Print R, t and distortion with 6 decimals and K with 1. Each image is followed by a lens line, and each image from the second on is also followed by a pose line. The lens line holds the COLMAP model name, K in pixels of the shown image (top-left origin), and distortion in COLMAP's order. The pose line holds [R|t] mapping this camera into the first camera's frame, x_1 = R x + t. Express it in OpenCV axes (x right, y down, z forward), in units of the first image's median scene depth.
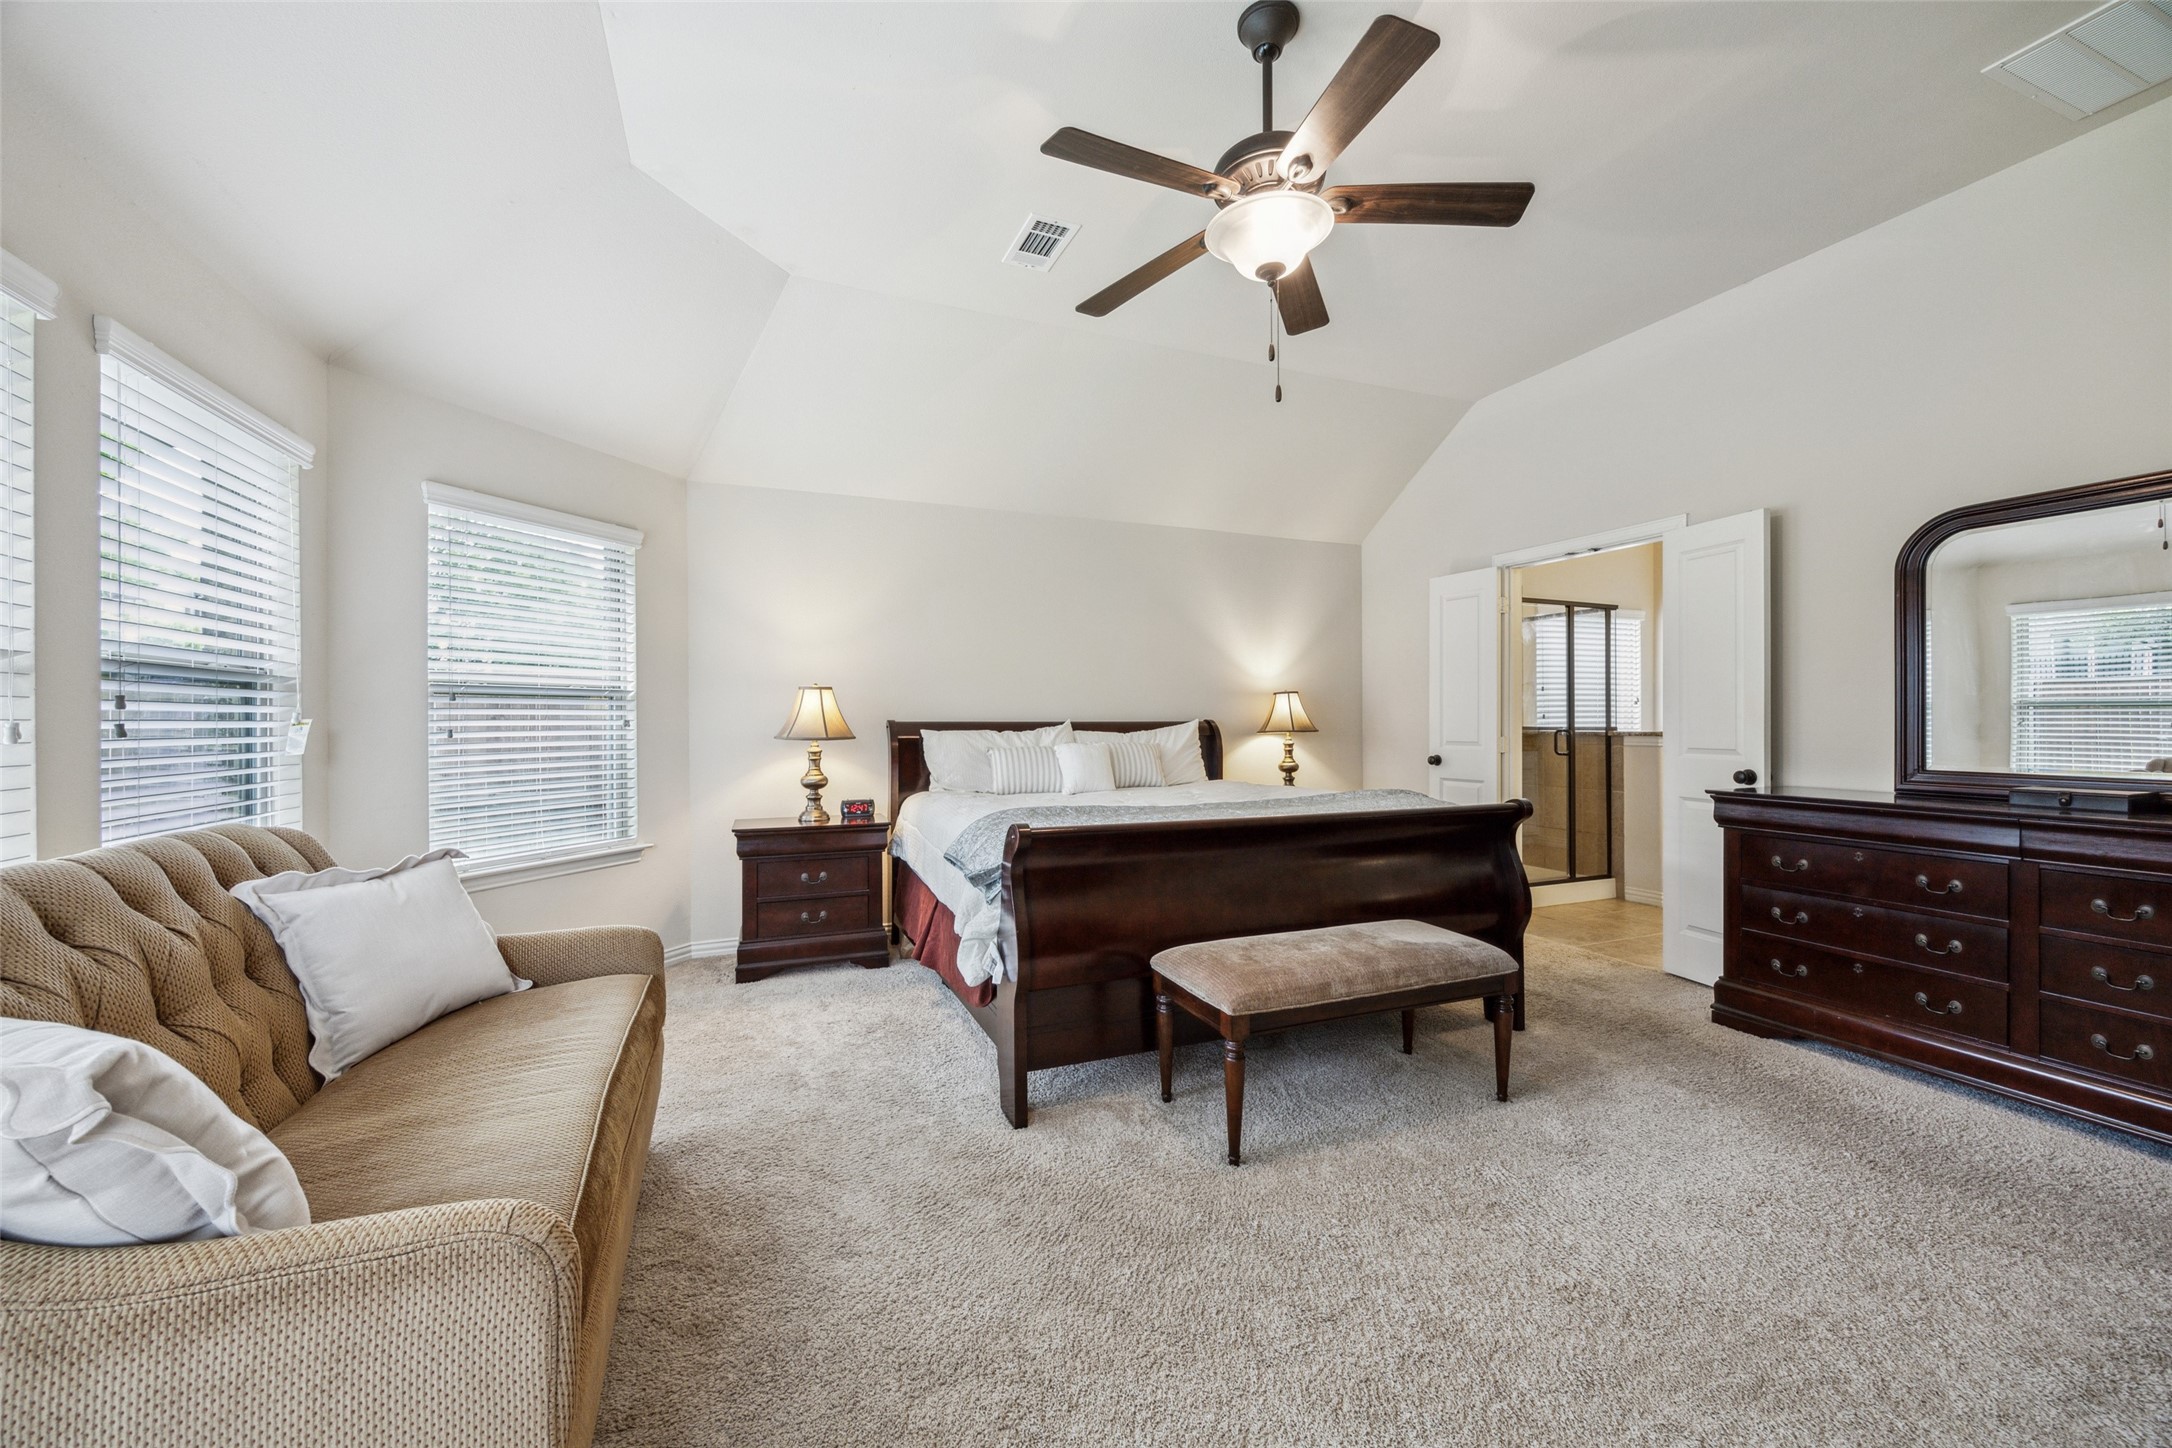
lens RADIAL K [[842.6, 0, 1099.5], [0, 842.6, 717.7], [0, 0, 1]] dist [0.002125, -0.001086]
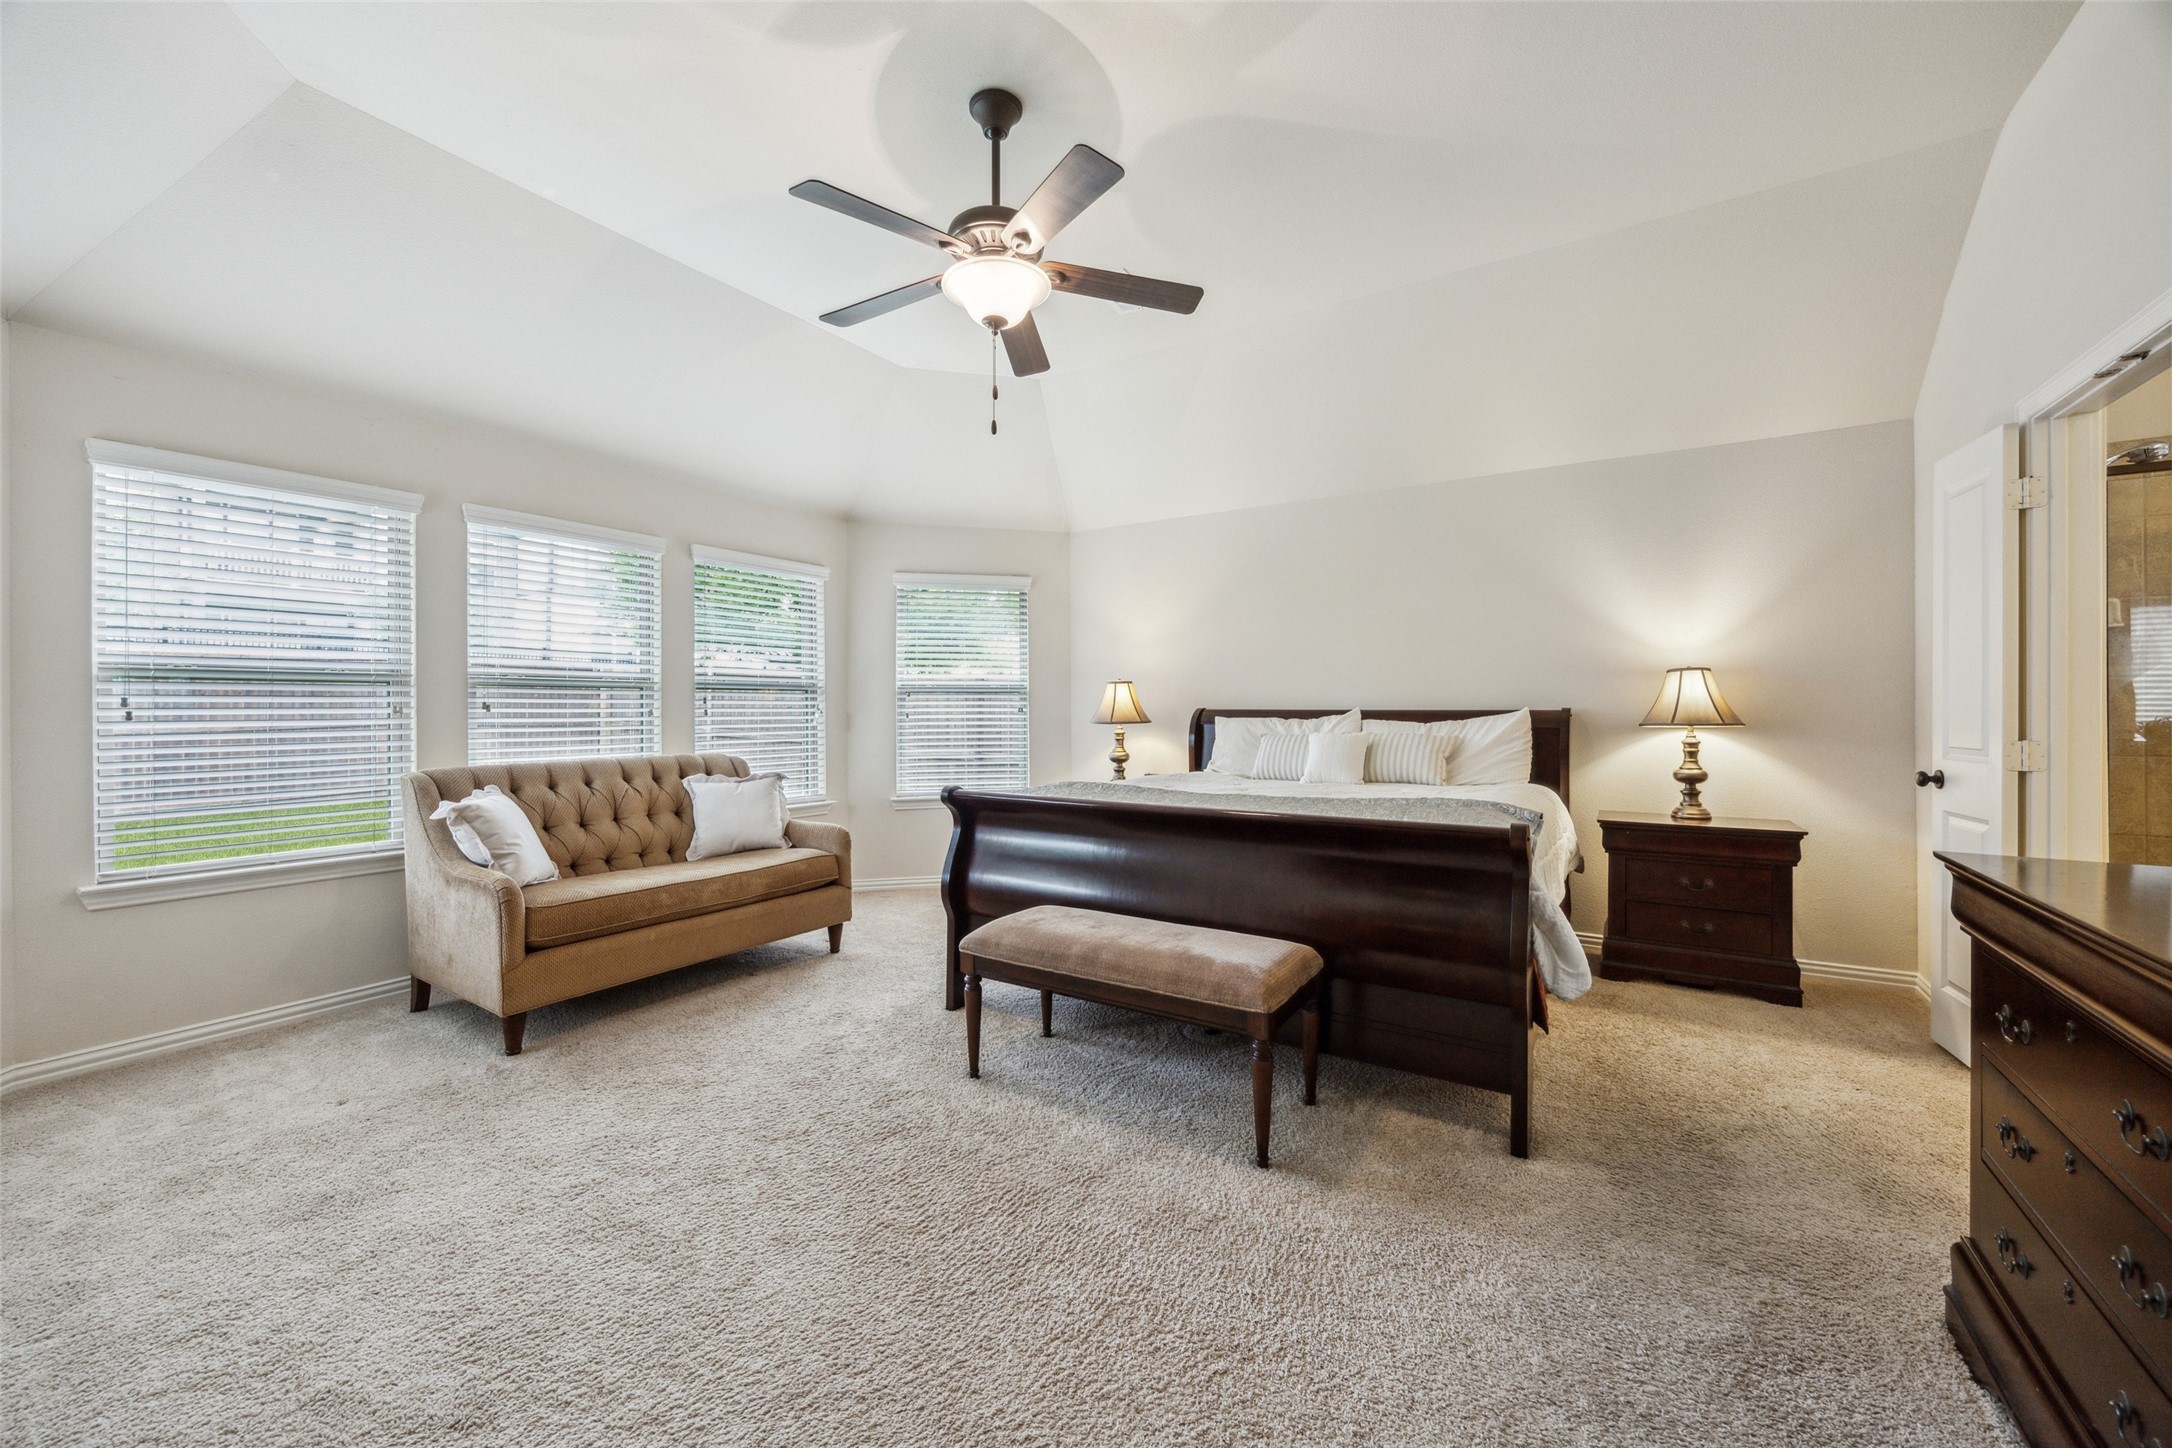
lens RADIAL K [[842.6, 0, 1106.3], [0, 842.6, 724.6], [0, 0, 1]] dist [0.002125, -0.001086]
pose [[0.576182, 0.019910, -0.817079, 0.607375], [0.002943, 0.999646, 0.026433, -0.005201], [0.817316, -0.017635, 0.575919, 0.223480]]
